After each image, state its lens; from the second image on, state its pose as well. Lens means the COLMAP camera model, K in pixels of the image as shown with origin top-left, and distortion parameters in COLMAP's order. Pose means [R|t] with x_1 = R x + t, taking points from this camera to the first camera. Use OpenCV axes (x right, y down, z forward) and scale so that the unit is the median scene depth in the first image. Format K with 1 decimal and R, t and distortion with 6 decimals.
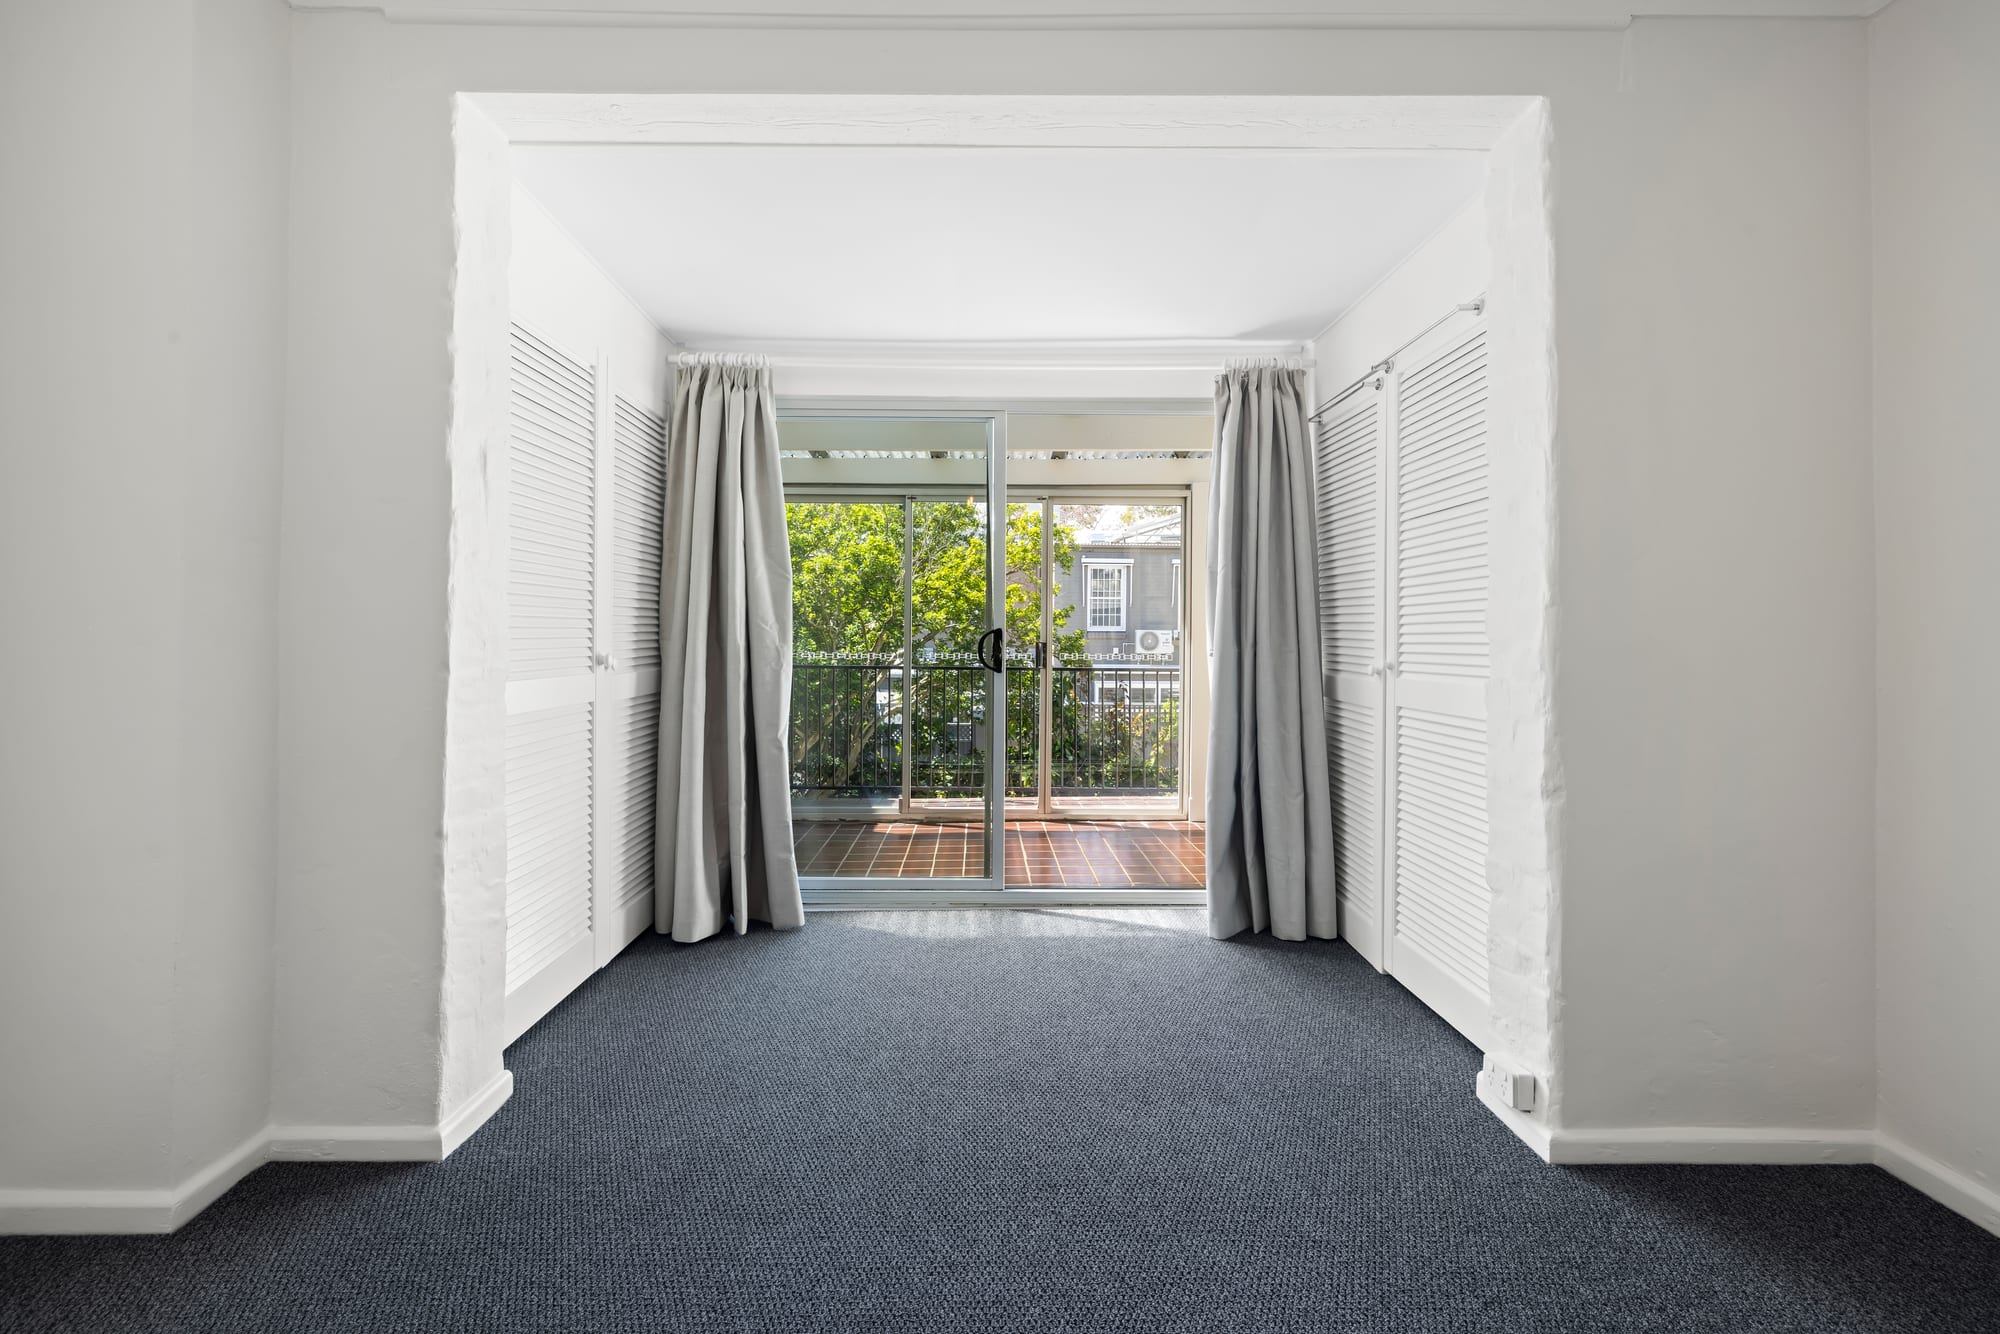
lens RADIAL K [[845.4, 0, 997.6], [0, 845.4, 641.1], [0, 0, 1]] dist [0.002279, 0.000225]
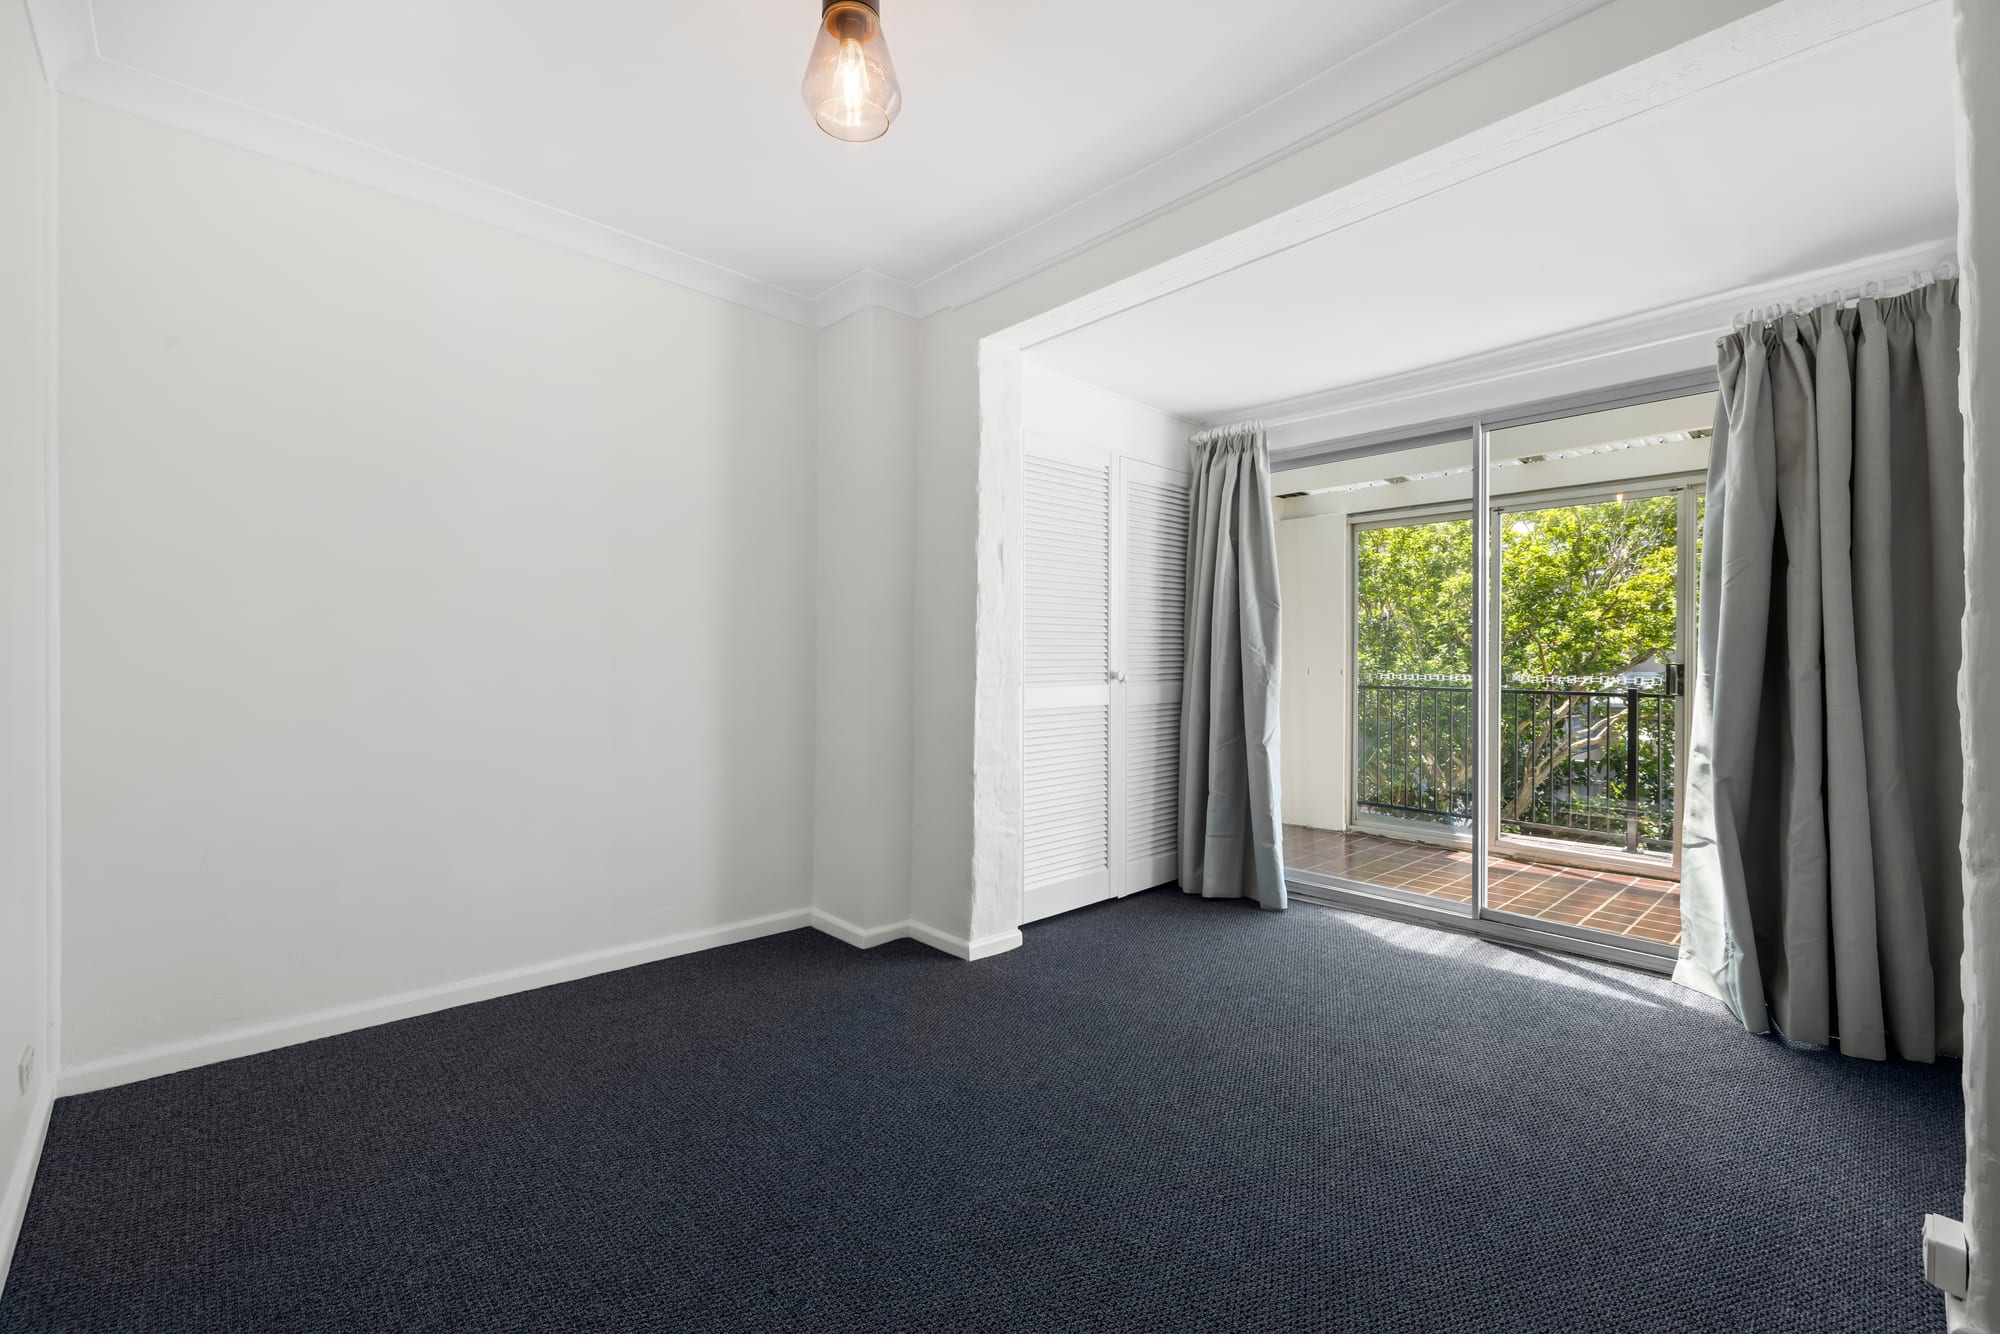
lens RADIAL K [[845.4, 0, 1000.6], [0, 845.4, 662.1], [0, 0, 1]] dist [0.002279, 0.000225]
pose [[0.677201, -0.000343, -0.735798, 0.397001], [-0.001430, 0.999997, -0.001782, 0.003056], [0.735797, 0.002258, 0.677199, -0.074627]]
